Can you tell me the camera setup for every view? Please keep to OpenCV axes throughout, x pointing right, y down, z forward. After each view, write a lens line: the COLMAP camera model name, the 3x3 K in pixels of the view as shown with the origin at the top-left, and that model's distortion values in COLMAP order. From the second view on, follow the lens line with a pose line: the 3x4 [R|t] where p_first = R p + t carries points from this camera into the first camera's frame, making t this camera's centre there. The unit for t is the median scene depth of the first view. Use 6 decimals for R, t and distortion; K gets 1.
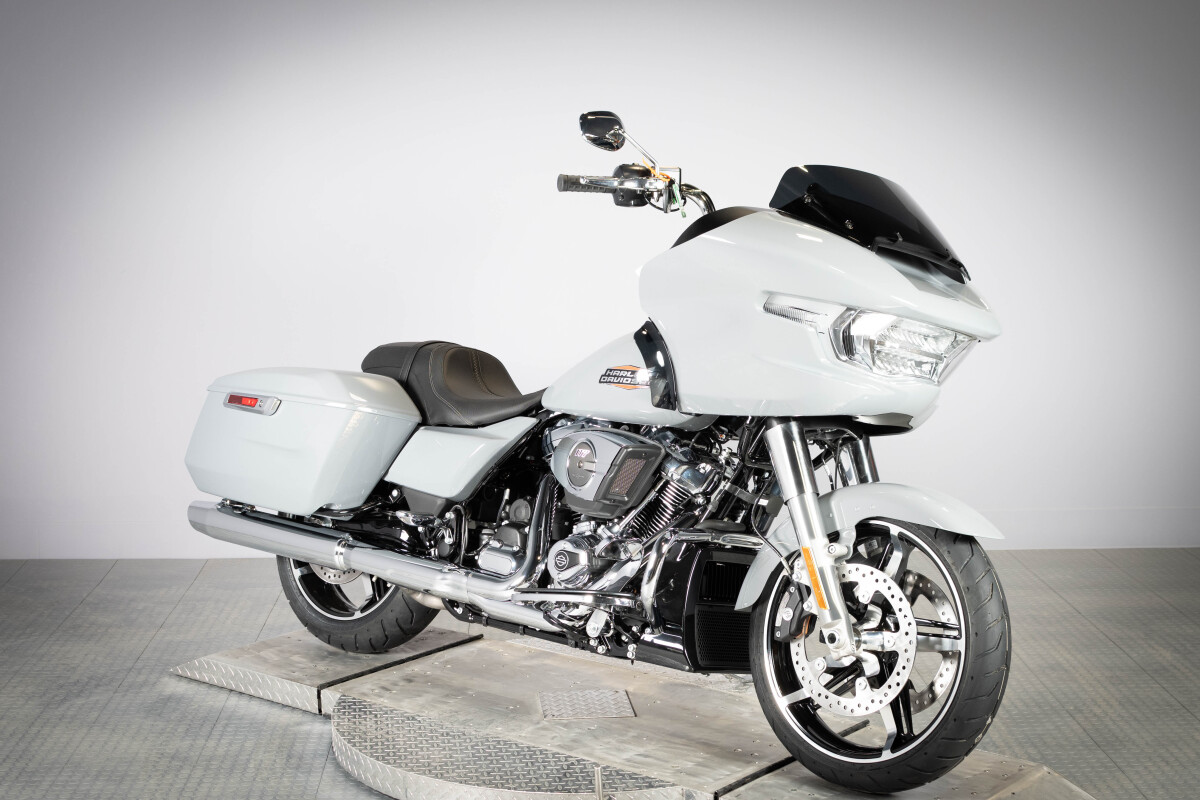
lens RADIAL K [[1909.6, 0, 600.0], [0, 1909.6, 400.0], [0, 0, 1]] dist [0.009640, 0.113340]
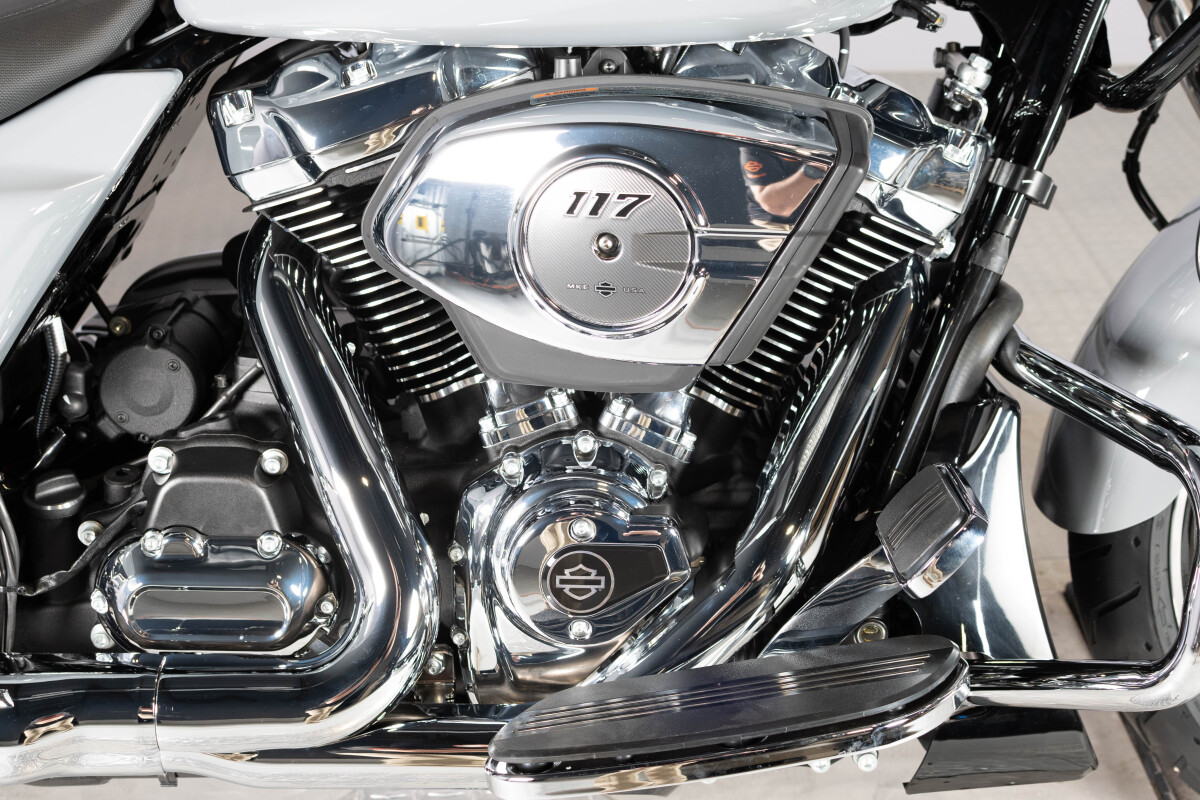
lens RADIAL K [[1837.9, 0, 600.0], [0, 1837.9, 400.0], [0, 0, 1]] dist [0.003541, 0.040553]
pose [[0.738579, -0.349161, 0.576704, -0.152764], [0.108476, 0.905835, 0.409507, -0.047760], [-0.665383, -0.239894, 0.706906, 0.743520]]
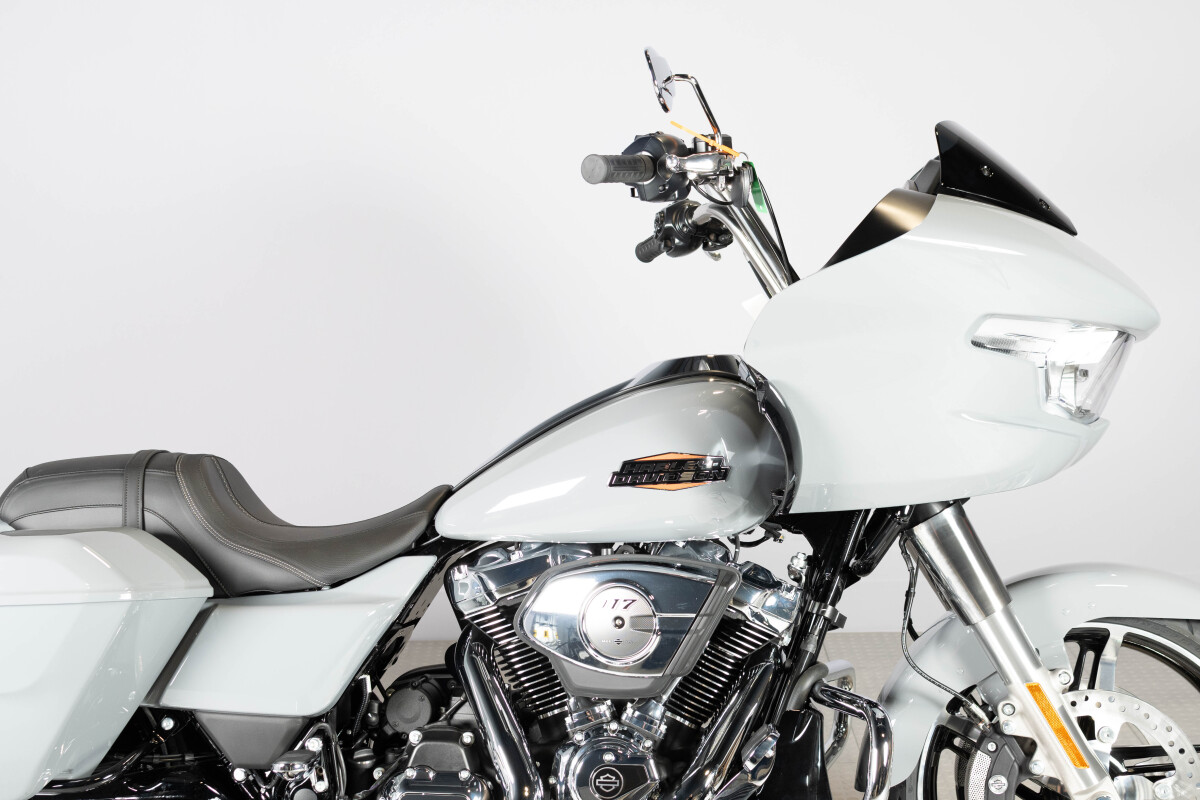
lens RADIAL K [[1837.9, 0, 600.0], [0, 1837.9, 400.0], [0, 0, 1]] dist [0.003541, 0.040553]
pose [[0.789933, -0.132927, 0.598612, -0.329993], [0.119634, 0.990870, 0.062161, -0.068639], [-0.601409, 0.022511, 0.798624, 0.482634]]
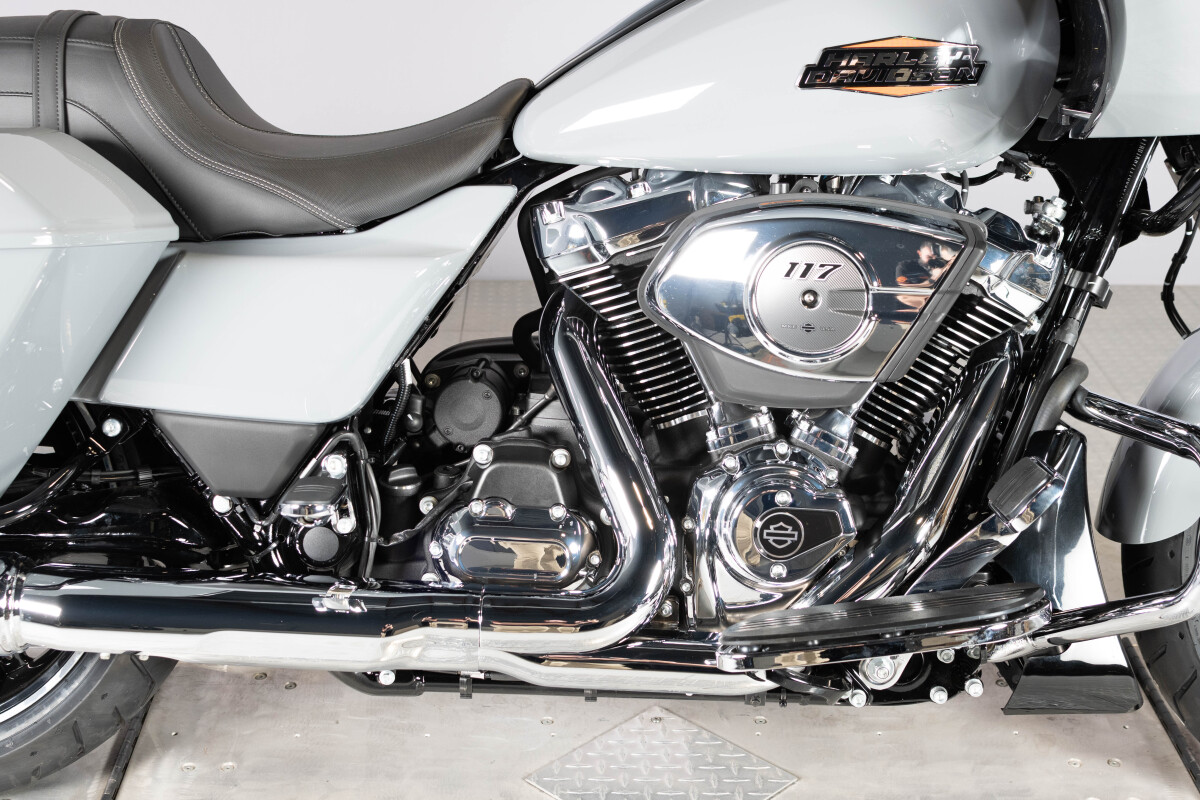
lens RADIAL K [[1837.9, 0, 600.0], [0, 1837.9, 400.0], [0, 0, 1]] dist [0.003541, 0.040553]
pose [[0.767053, -0.236653, 0.596343, -0.256327], [0.084572, 0.958671, 0.271657, -0.050088], [-0.635985, -0.157941, 0.755366, 0.669287]]
